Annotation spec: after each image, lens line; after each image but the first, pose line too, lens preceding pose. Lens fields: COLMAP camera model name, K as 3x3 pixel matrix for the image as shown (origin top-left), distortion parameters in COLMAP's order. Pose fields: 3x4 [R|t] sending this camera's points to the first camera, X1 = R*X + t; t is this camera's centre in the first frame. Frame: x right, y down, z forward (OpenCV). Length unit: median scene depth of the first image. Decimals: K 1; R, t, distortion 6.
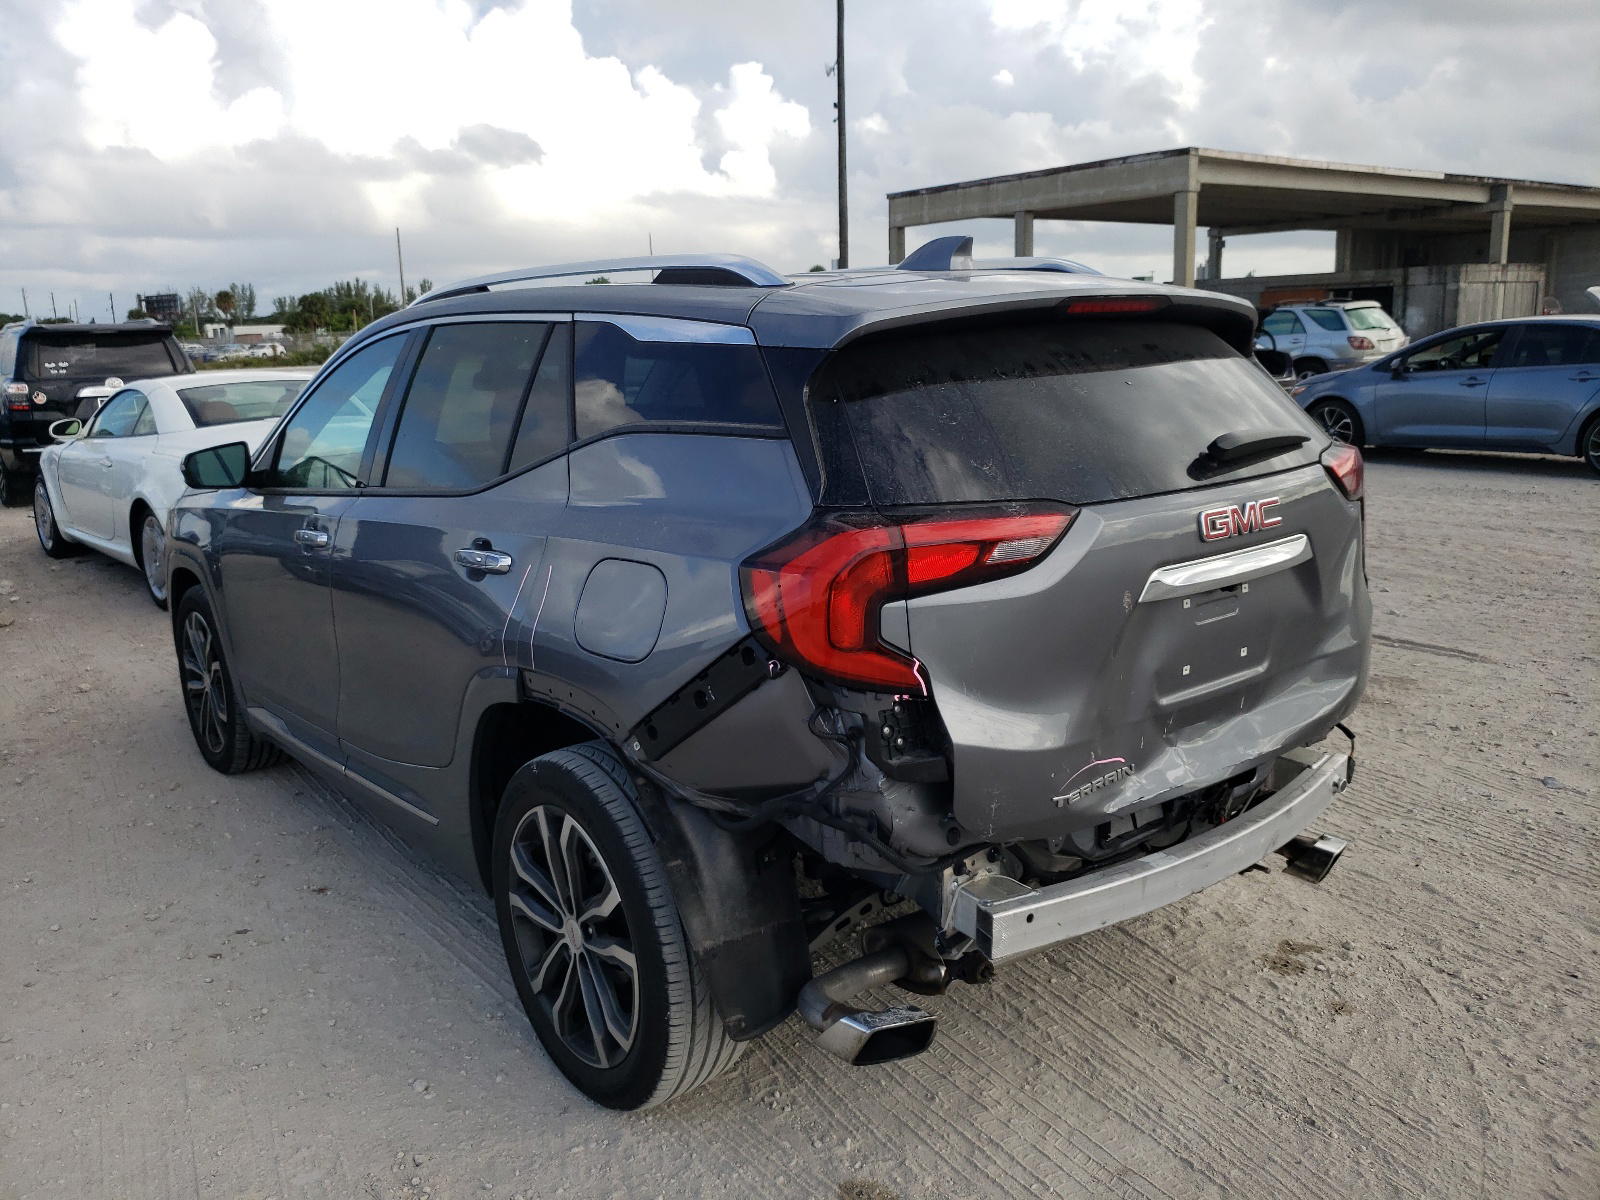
lens RADIAL K [[1310.4, 0, 841.4], [0, 1310.4, 594.9], [0, 0, 1]] dist [0.007694, 0.003738]
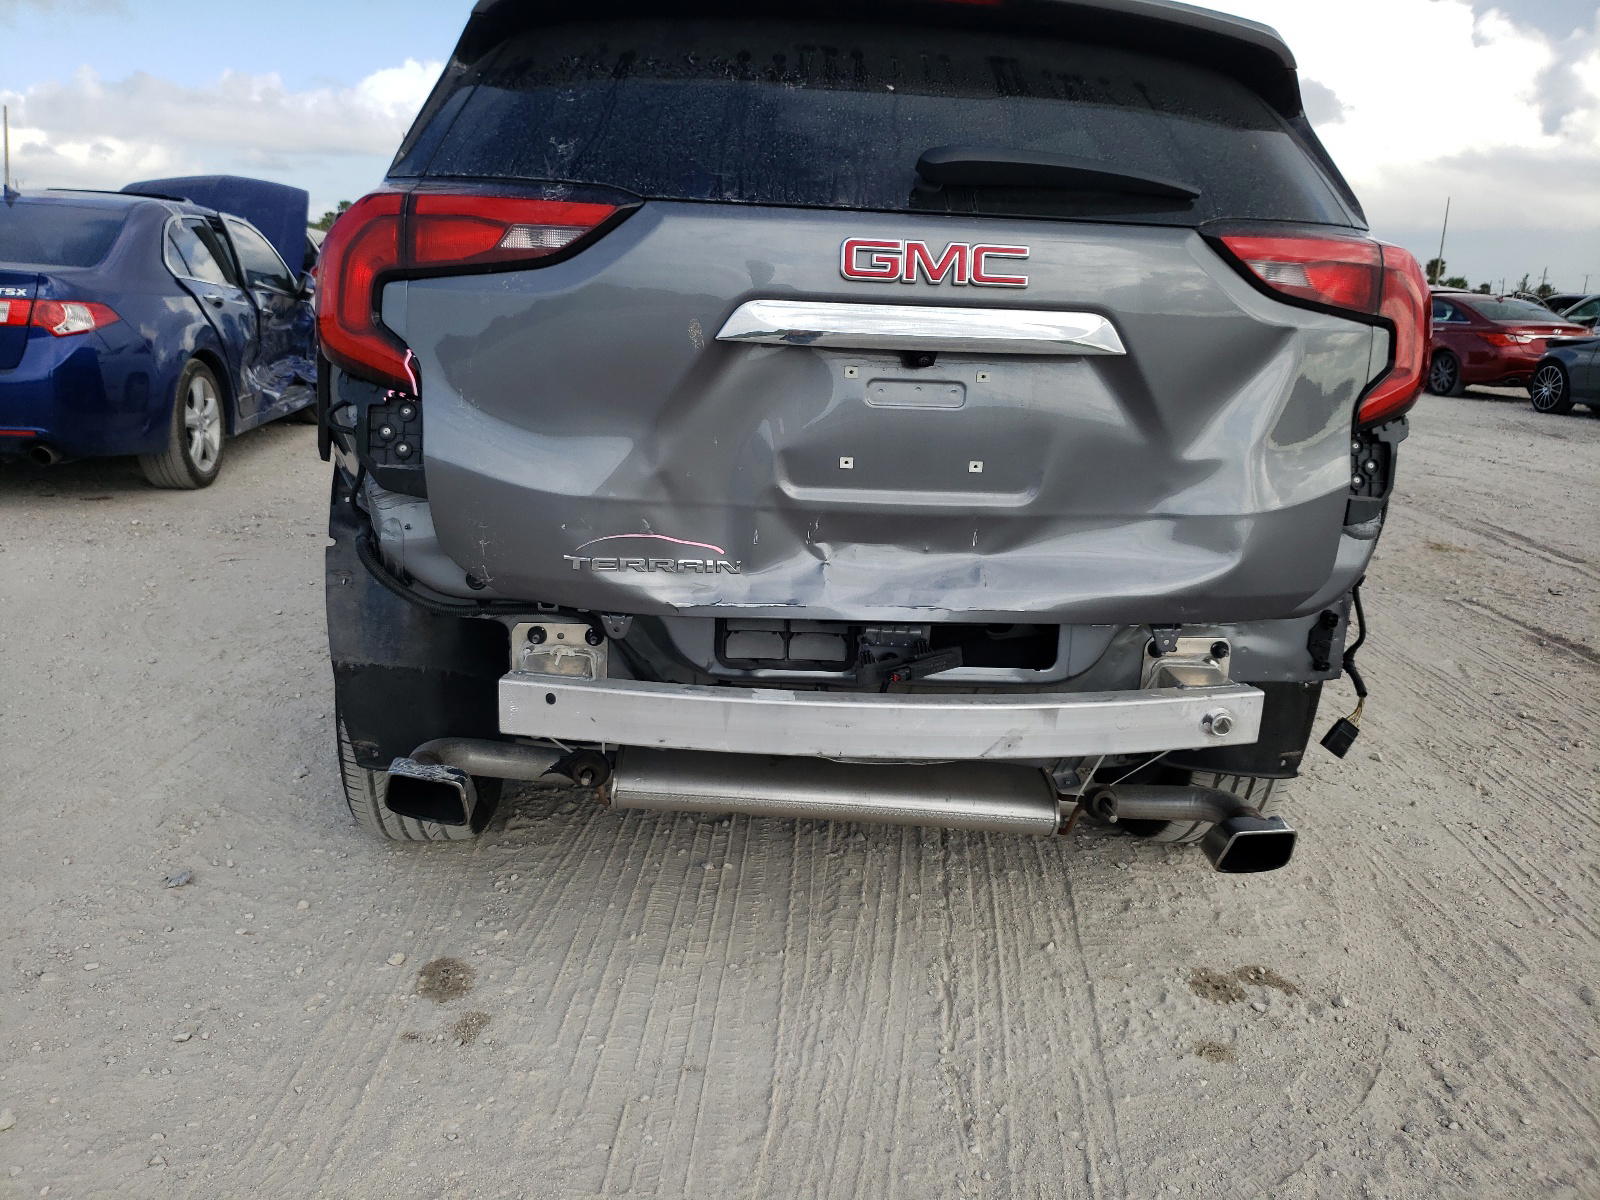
lens RADIAL K [[1319.1, 0, 800.0], [0, 1319.1, 600.0], [0, 0, 1]] dist [0.005760, -0.012497]
pose [[0.815691, 0.198689, -0.543296, 0.628369], [-0.187240, 0.979290, 0.077019, 0.076521], [0.547347, 0.038903, 0.836001, 0.326033]]
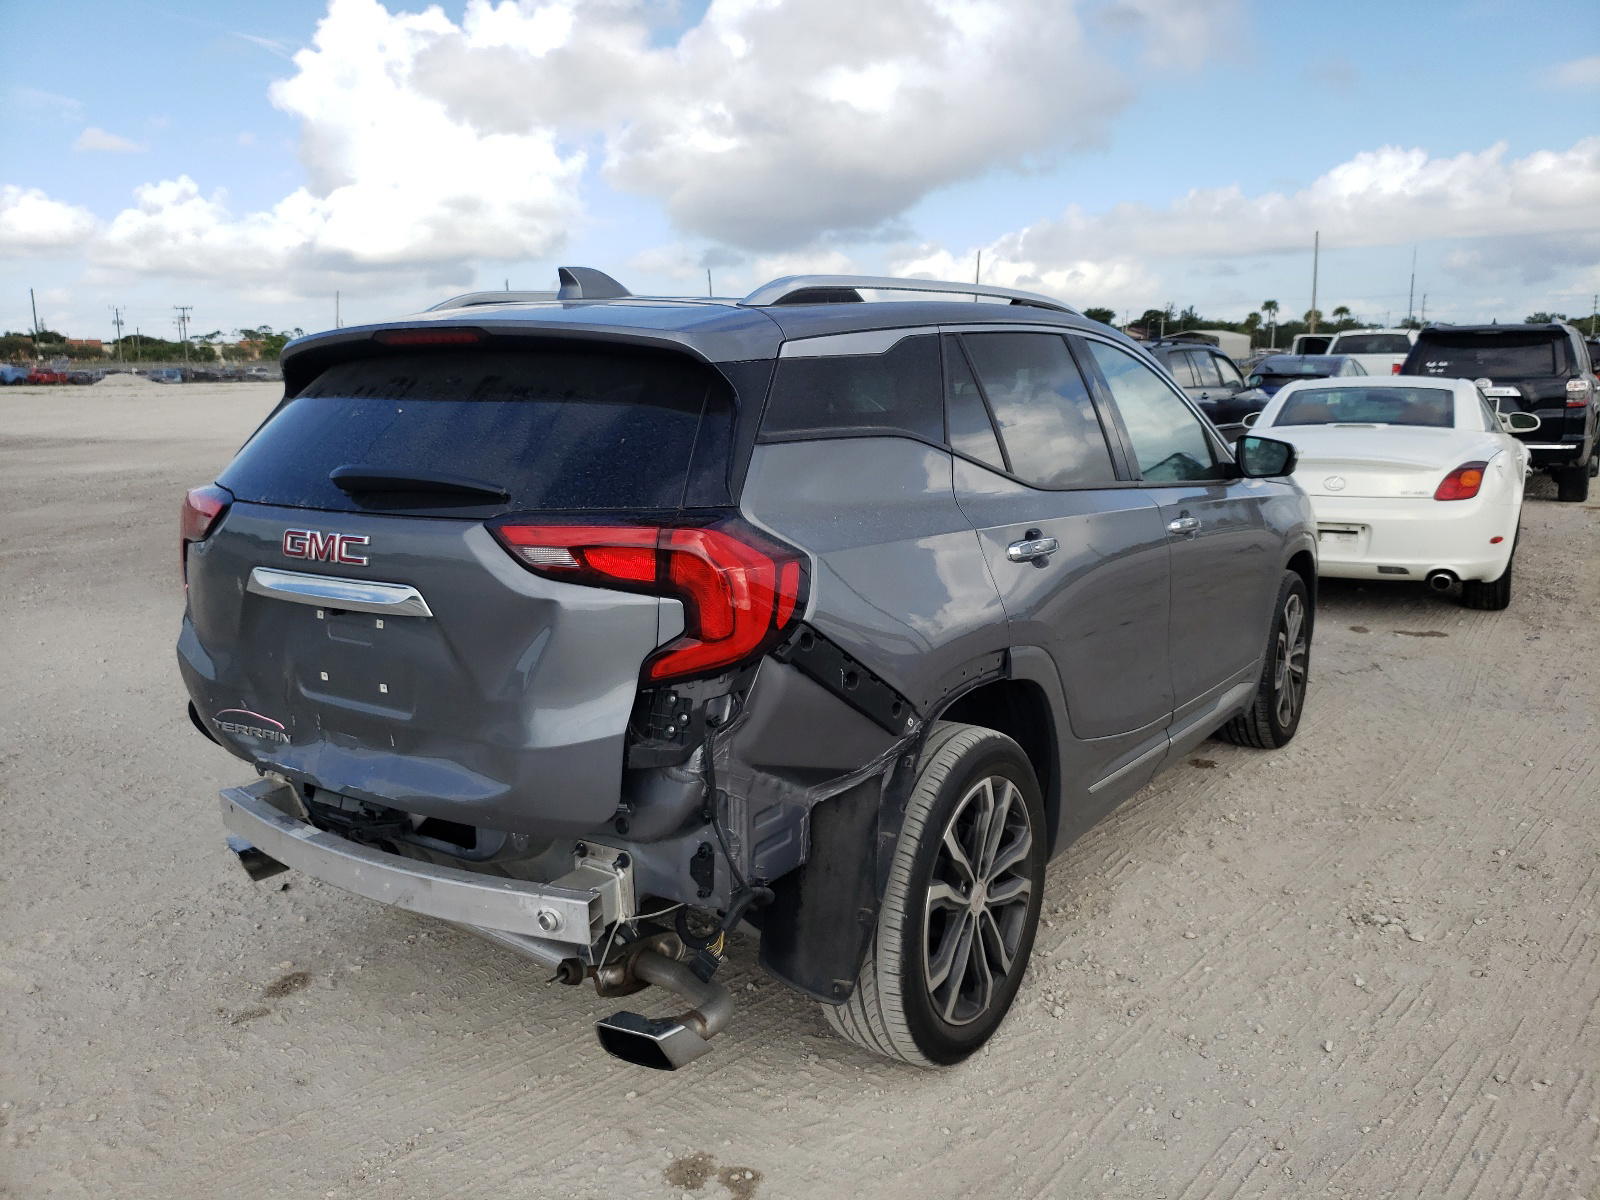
lens RADIAL K [[1319.1, 0, 800.0], [0, 1319.1, 600.0], [0, 0, 1]] dist [0.005760, -0.012497]
pose [[0.244160, 0.198028, -0.949300, 1.296815], [-0.188659, 0.969923, 0.153807, -0.231133], [0.951206, 0.141541, 0.274176, 0.995415]]
